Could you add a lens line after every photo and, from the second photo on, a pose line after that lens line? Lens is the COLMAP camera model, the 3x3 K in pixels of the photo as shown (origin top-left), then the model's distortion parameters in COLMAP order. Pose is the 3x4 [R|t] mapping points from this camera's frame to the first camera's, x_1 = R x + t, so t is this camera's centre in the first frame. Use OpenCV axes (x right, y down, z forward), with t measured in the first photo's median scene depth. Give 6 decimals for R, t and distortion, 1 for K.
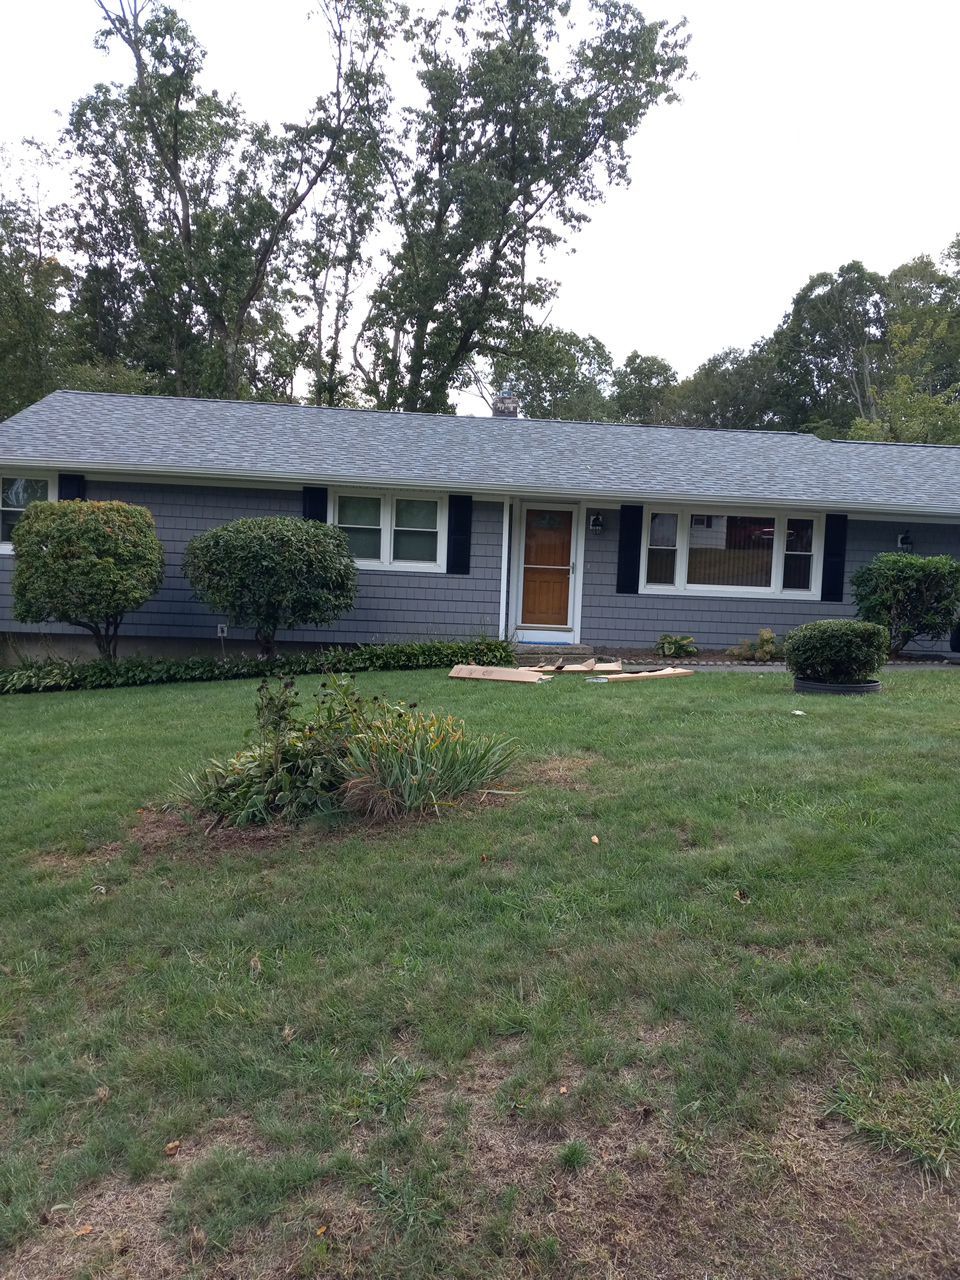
lens RADIAL K [[988.4, 0, 469.3], [0, 988.4, 635.0], [0, 0, 1]] dist [0.058404, -0.031242]
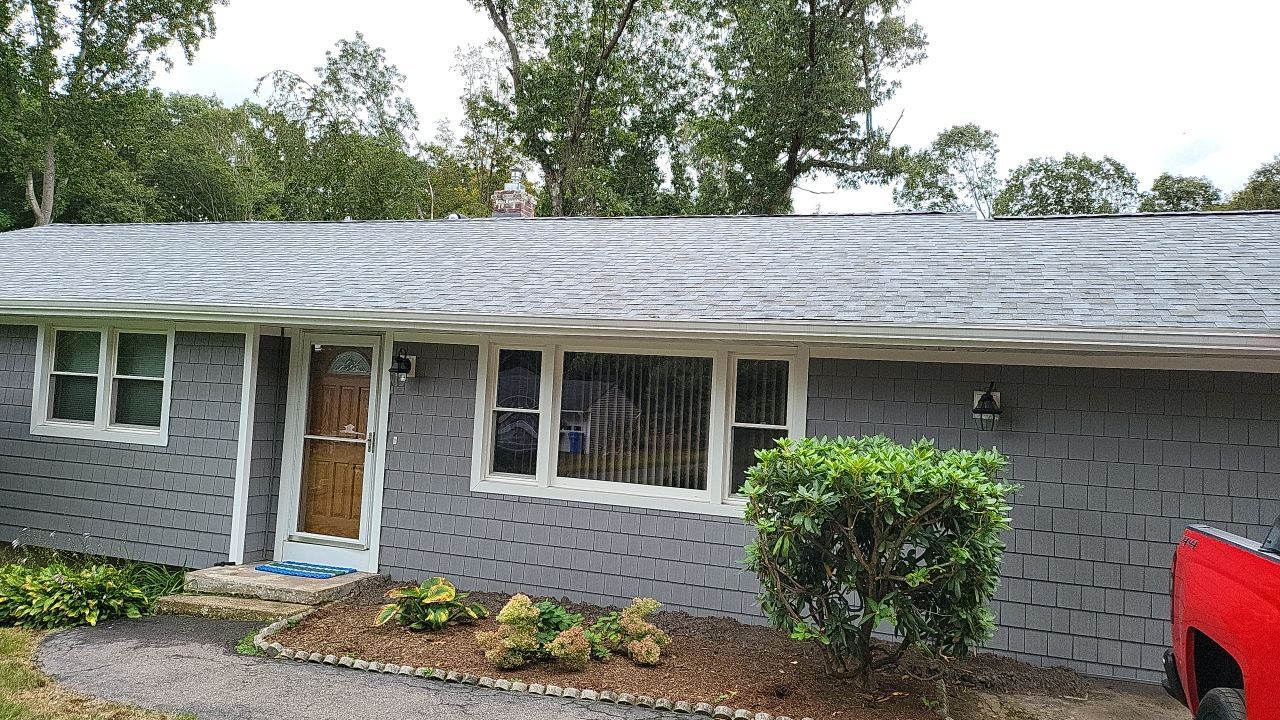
lens RADIAL K [[896.2, 0, 639.5], [0, 896.2, 353.3], [0, 0, 1]] dist [0.028707, -0.045689]
pose [[0.912604, -0.008297, -0.408760, 0.463011], [-0.040020, 0.993180, -0.109510, -0.066867], [0.406881, 0.116298, 0.906048, 0.558195]]
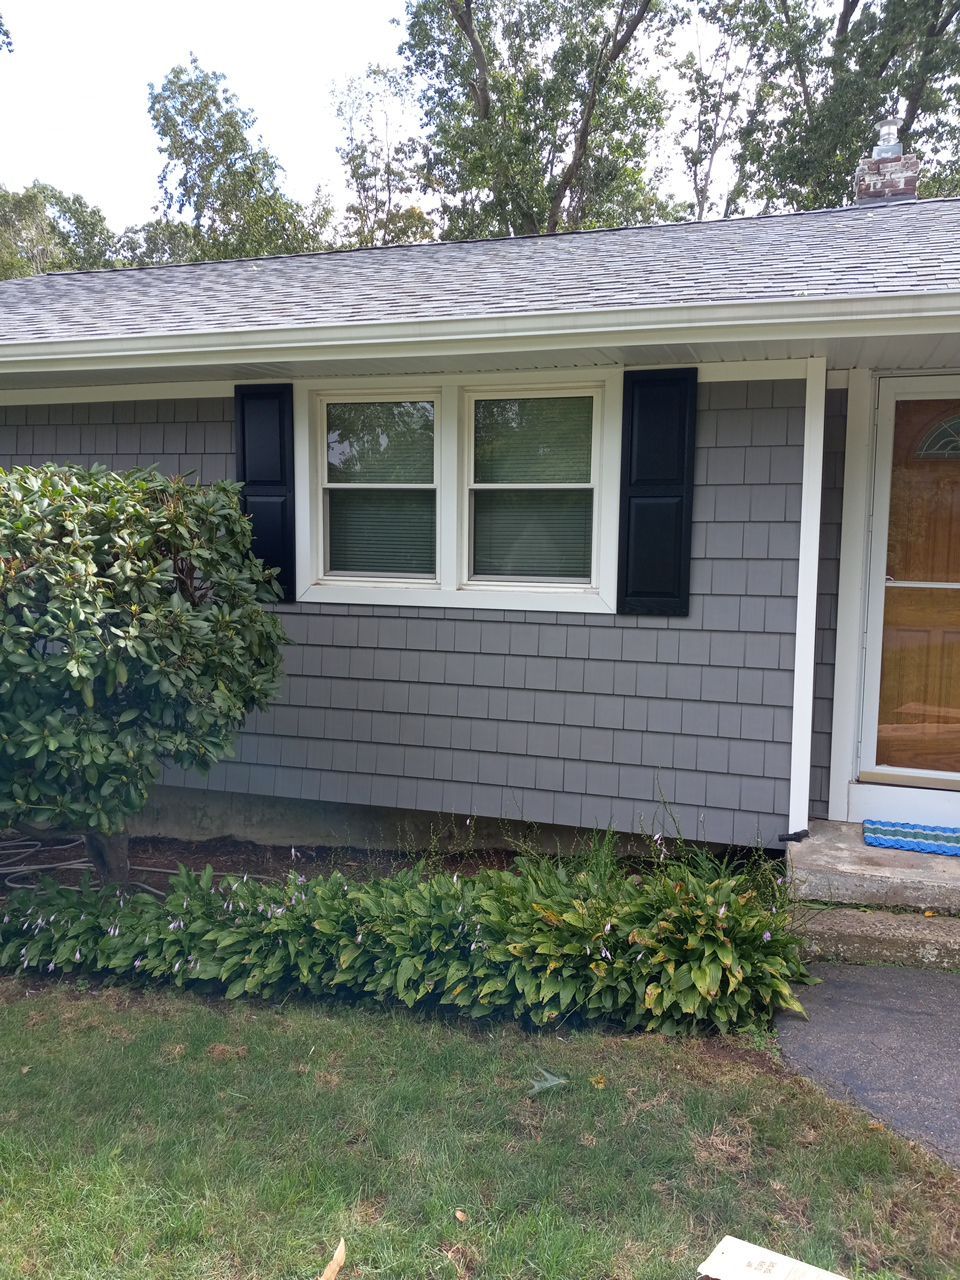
lens RADIAL K [[988.4, 0, 484.3], [0, 988.4, 649.3], [0, 0, 1]] dist [0.058404, -0.031242]
pose [[0.917220, 0.018766, -0.397939, 0.063347], [0.001177, 0.998758, 0.049813, -0.063342], [0.398380, -0.046158, 0.916058, 0.639201]]
